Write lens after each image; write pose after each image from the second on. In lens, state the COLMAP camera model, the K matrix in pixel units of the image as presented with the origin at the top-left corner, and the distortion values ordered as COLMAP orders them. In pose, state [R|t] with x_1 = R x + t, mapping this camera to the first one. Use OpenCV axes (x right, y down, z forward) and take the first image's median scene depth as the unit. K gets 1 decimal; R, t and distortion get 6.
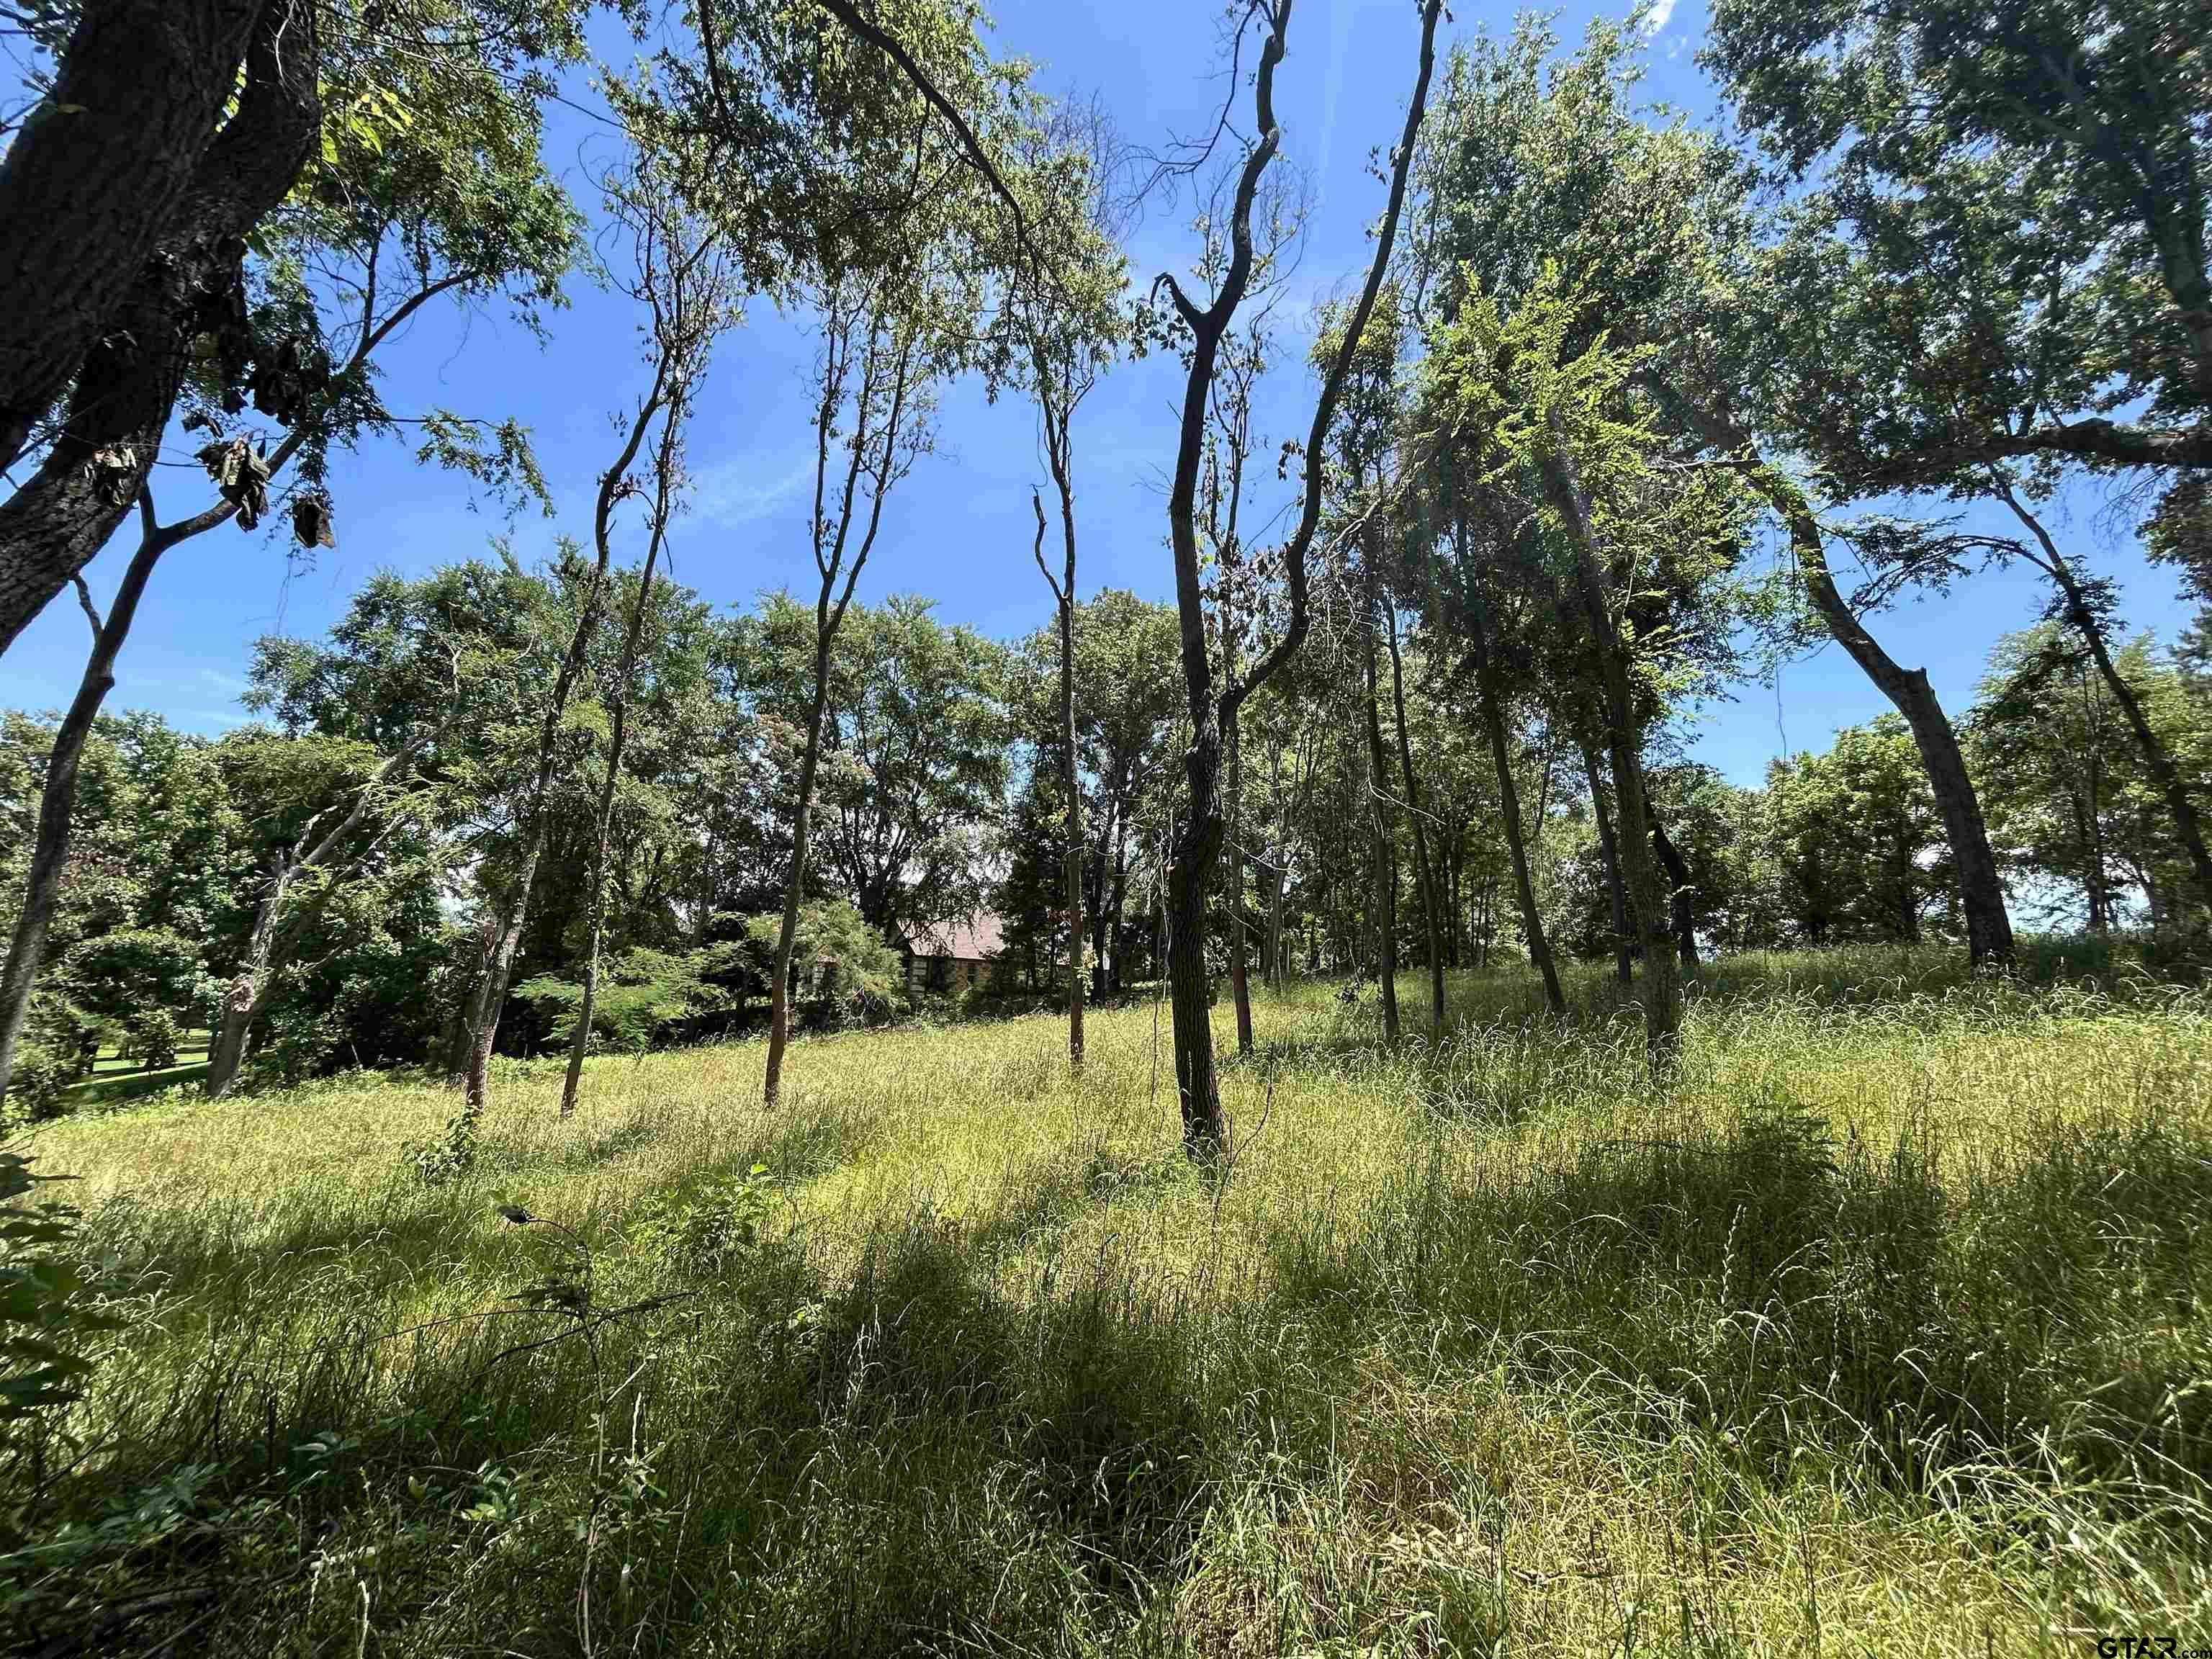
lens RADIAL K [[892.1, 0, 1100.4], [0, 892.1, 826.1], [0, 0, 1]] dist [0.001670, 0.000495]
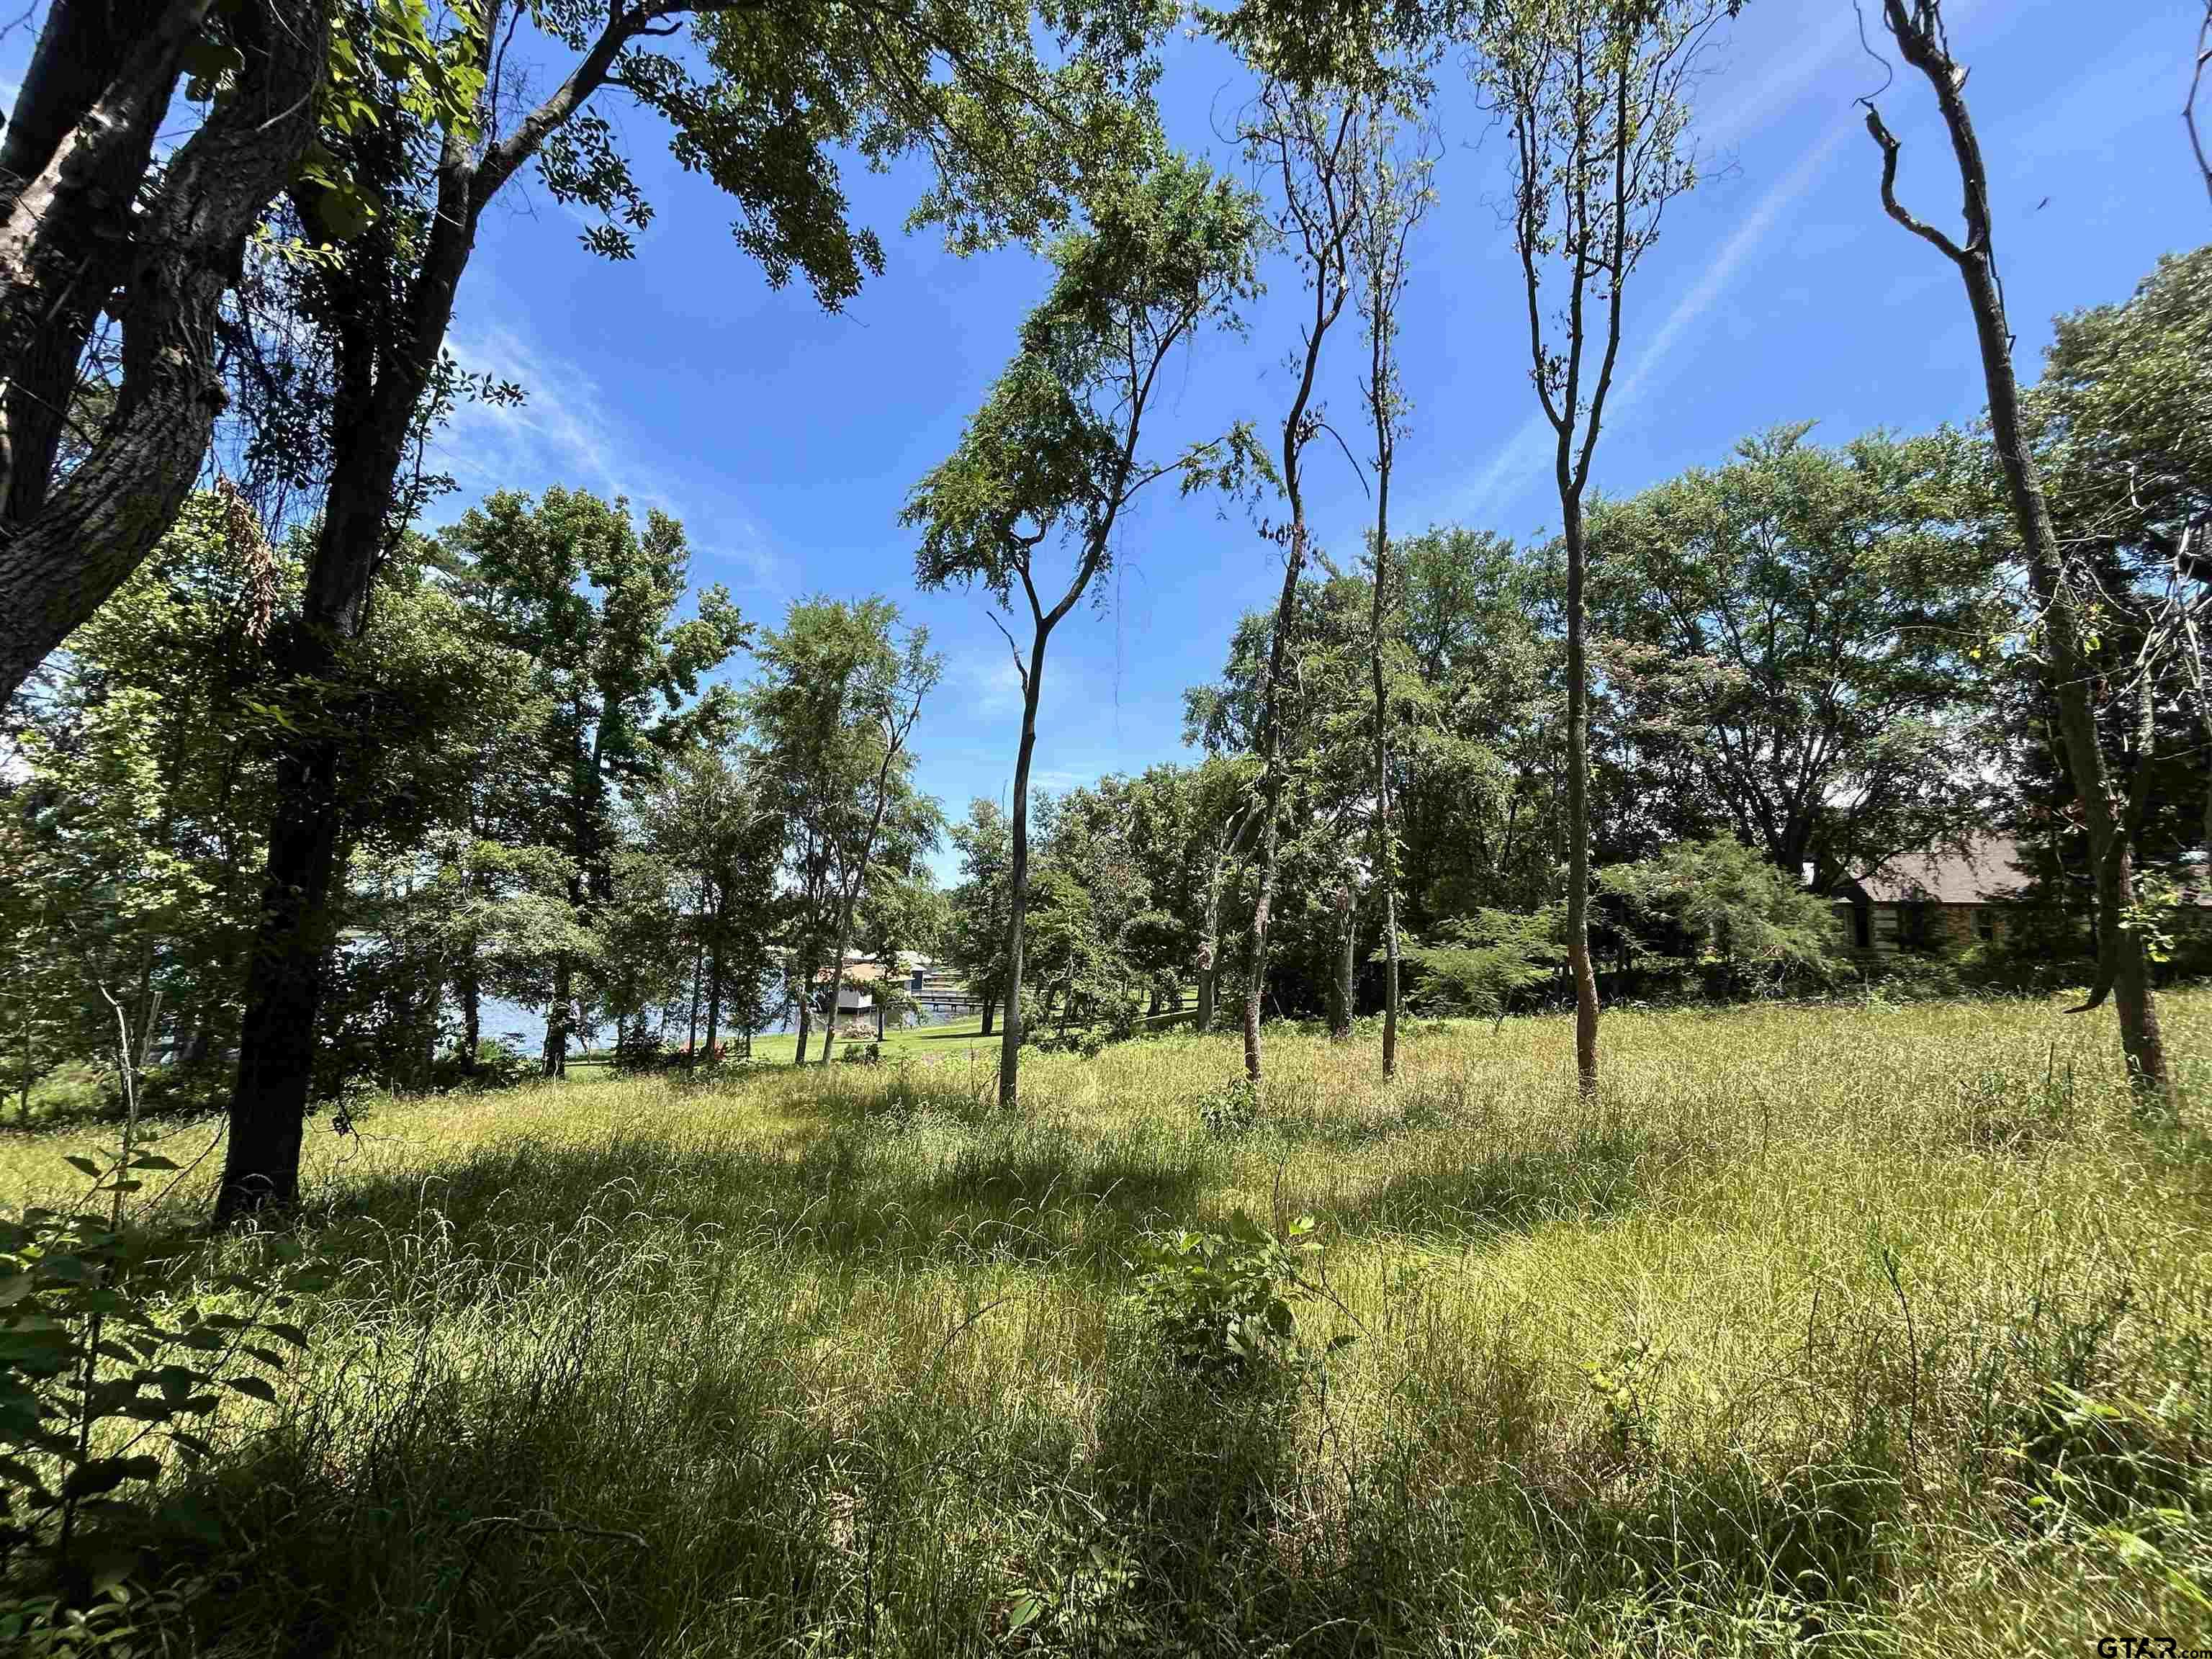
lens RADIAL K [[892.1, 0, 1105.1], [0, 892.1, 824.0], [0, 0, 1]] dist [0.001670, 0.000495]
pose [[0.595375, -0.120971, -0.794289, 0.015822], [0.153559, 0.987509, -0.035295, 0.013808], [0.788637, -0.100956, 0.606514, 0.081832]]
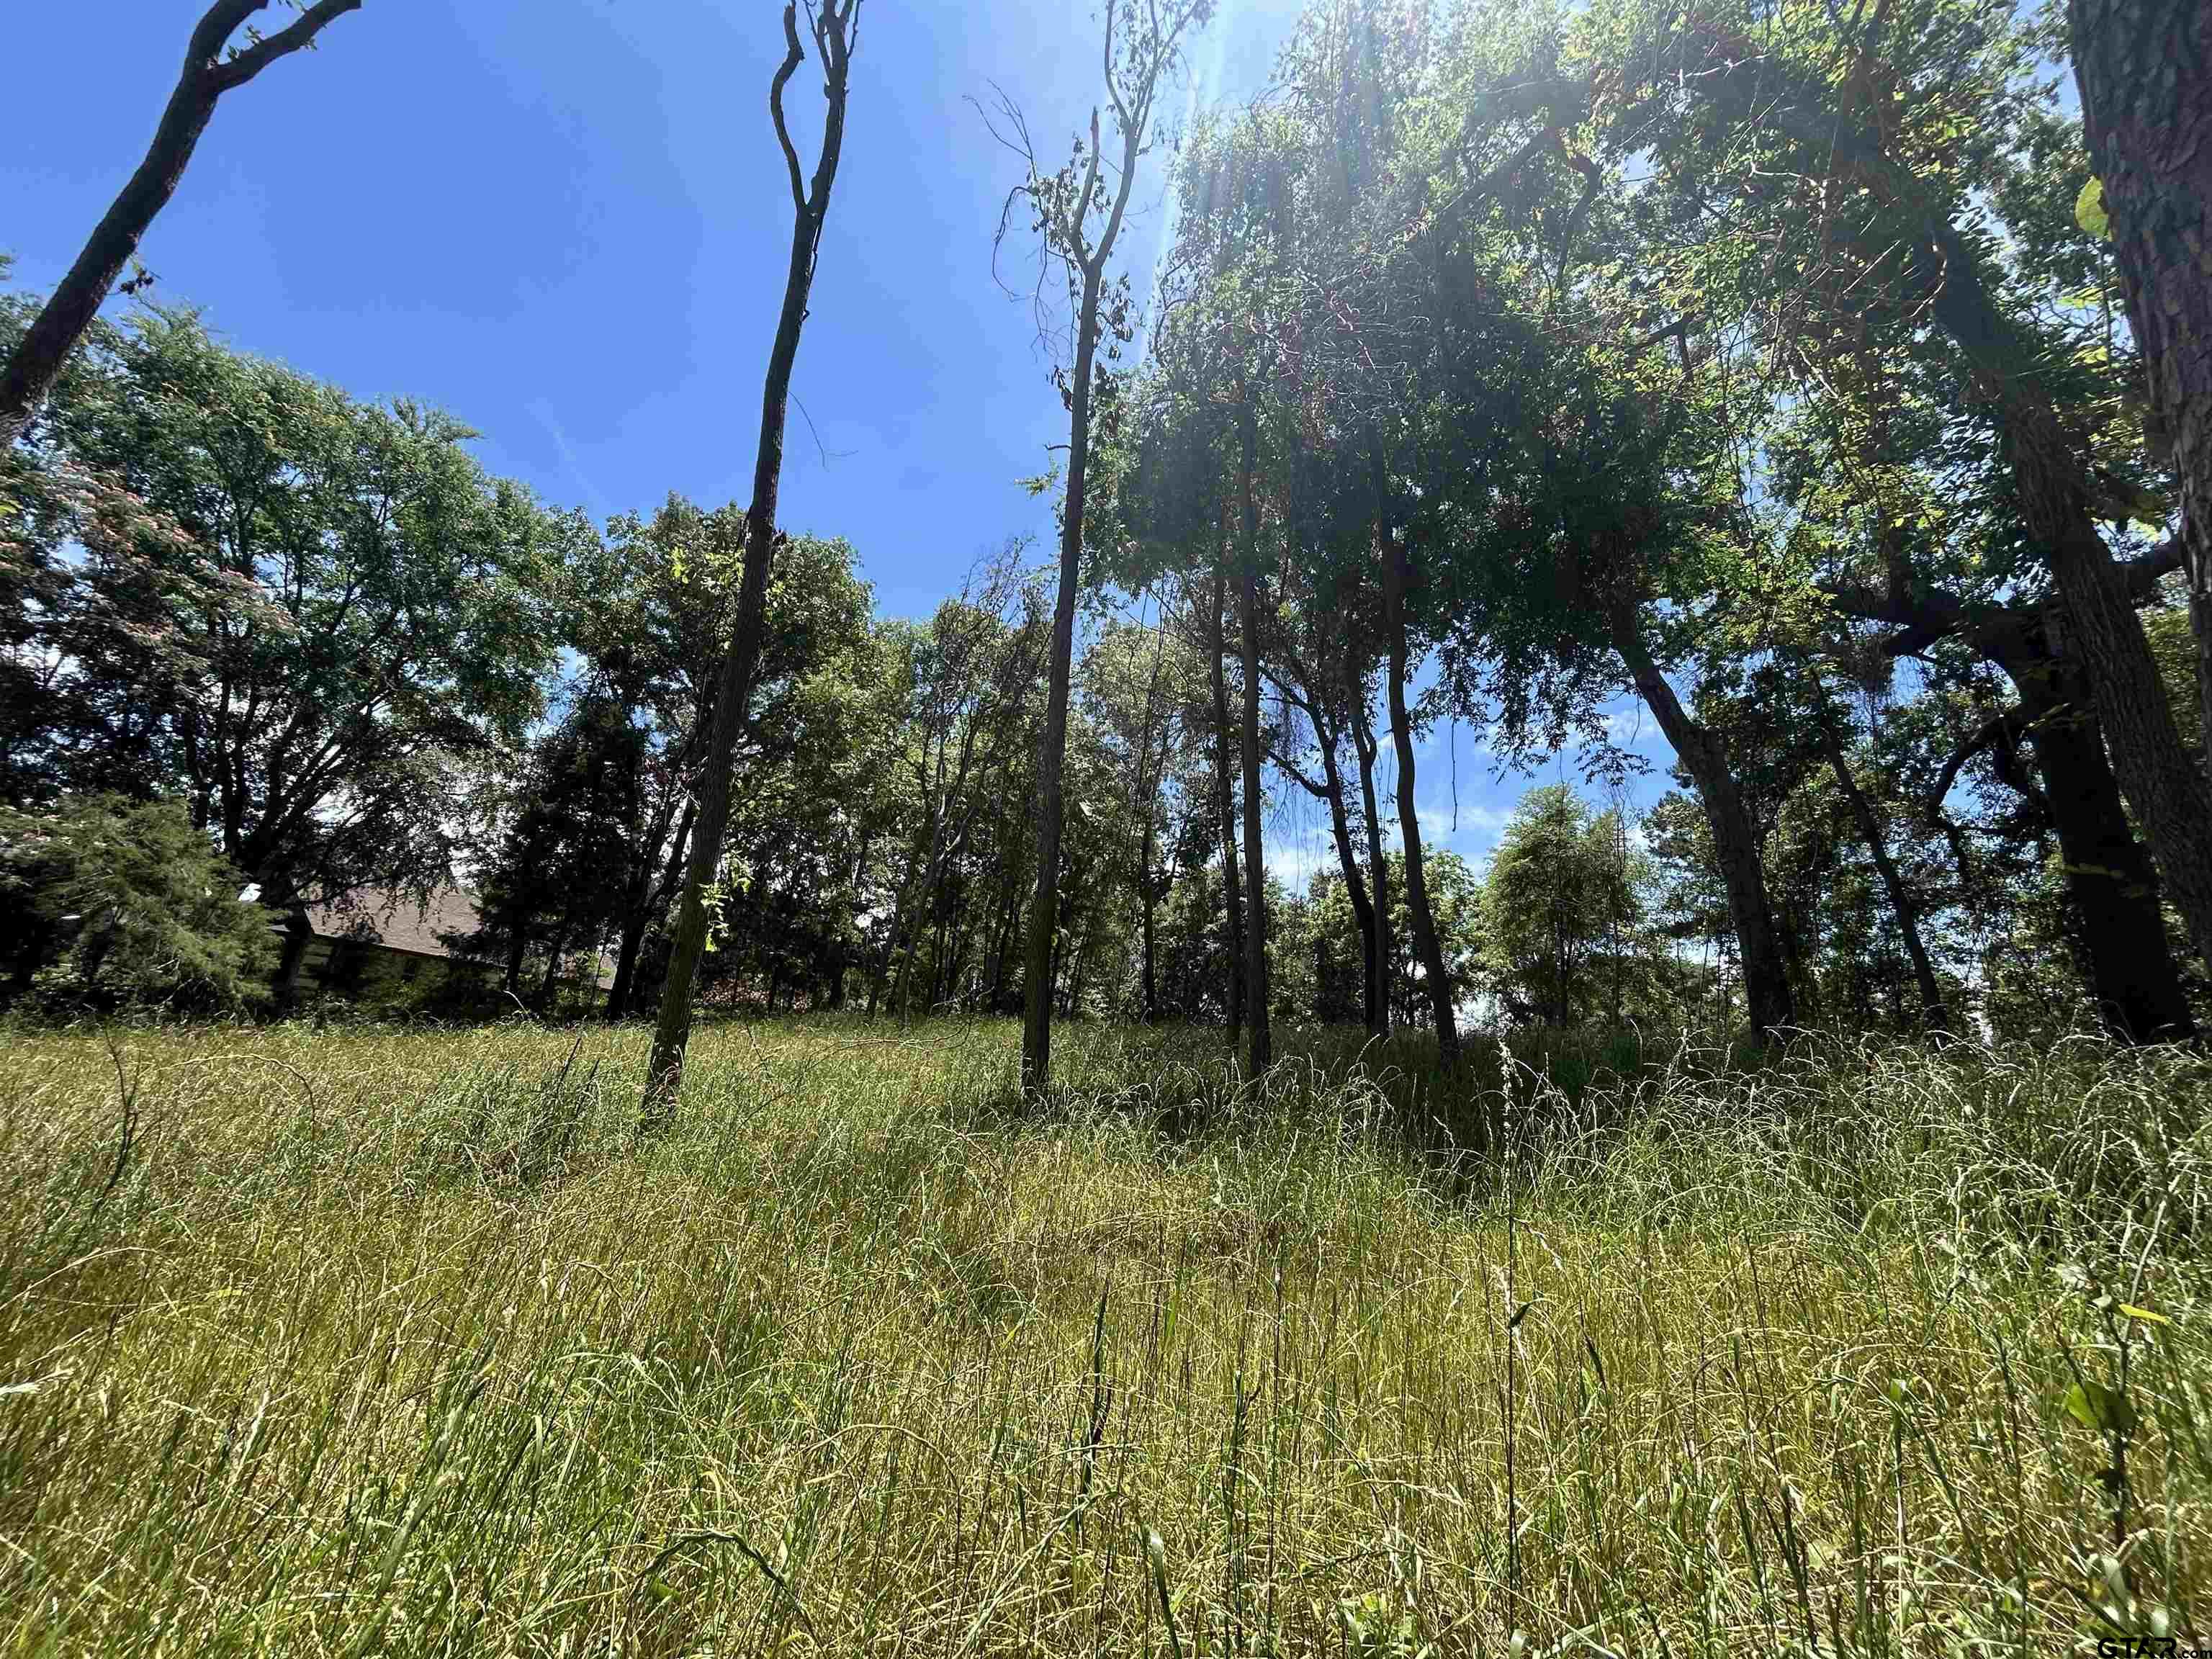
lens RADIAL K [[892.1, 0, 1109.2], [0, 892.1, 831.2], [0, 0, 1]] dist [0.001670, 0.000495]
pose [[0.864227, 0.197425, 0.462747, -0.022718], [-0.171269, 0.980301, -0.098370, 0.049917], [-0.473052, 0.005760, 0.881016, 0.179406]]
